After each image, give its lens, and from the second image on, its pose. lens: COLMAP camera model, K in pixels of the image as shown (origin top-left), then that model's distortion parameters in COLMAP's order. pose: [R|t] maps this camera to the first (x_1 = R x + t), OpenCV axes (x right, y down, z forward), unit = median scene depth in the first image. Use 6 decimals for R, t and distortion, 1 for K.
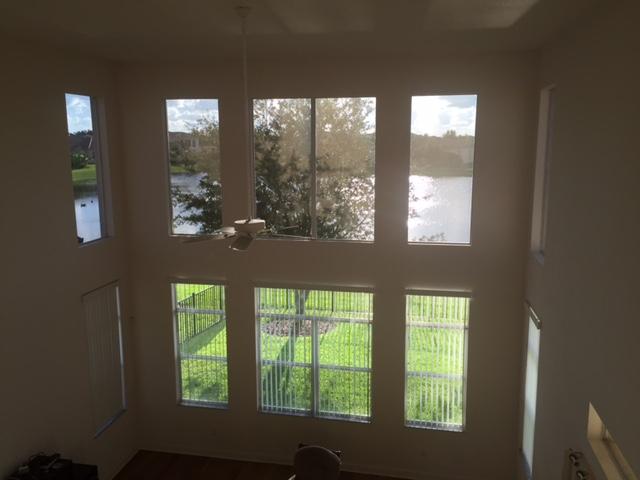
lens RADIAL K [[584.6, 0, 320.0], [0, 584.6, 240.0], [0, 0, 1]] dist [0.004540, -0.000596]
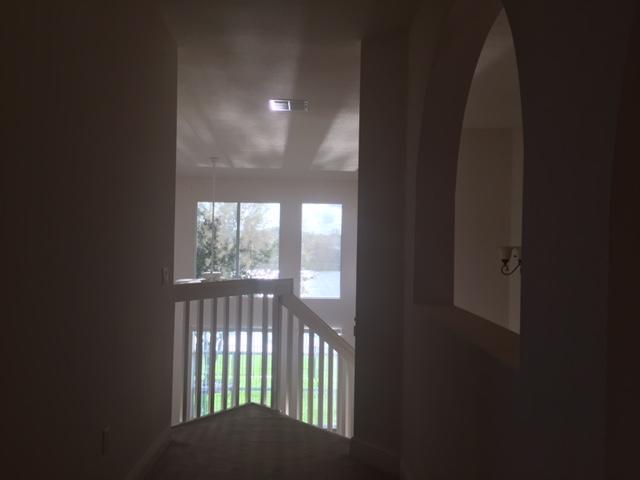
lens RADIAL K [[530.3, 0, 320.0], [0, 530.3, 240.0], [0, 0, 1]] dist [0.053537, -0.005026]
pose [[0.982393, 0.021857, 0.185542, -0.052418], [0.009941, 0.985610, -0.168740, 0.082980], [-0.186560, 0.167614, 0.968040, -0.338623]]
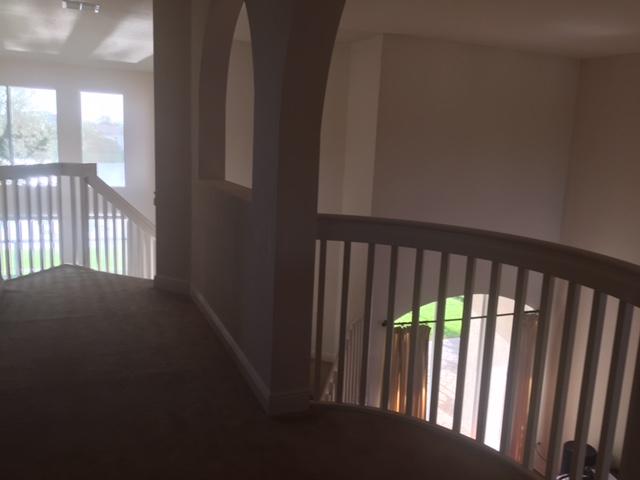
lens RADIAL K [[530.3, 0, 320.0], [0, 530.3, 240.0], [0, 0, 1]] dist [0.053537, -0.005026]
pose [[0.830396, -0.066310, 0.553214, -0.119783], [0.050414, 0.997762, 0.043922, 0.109276], [-0.554889, -0.008583, 0.831880, -0.505703]]
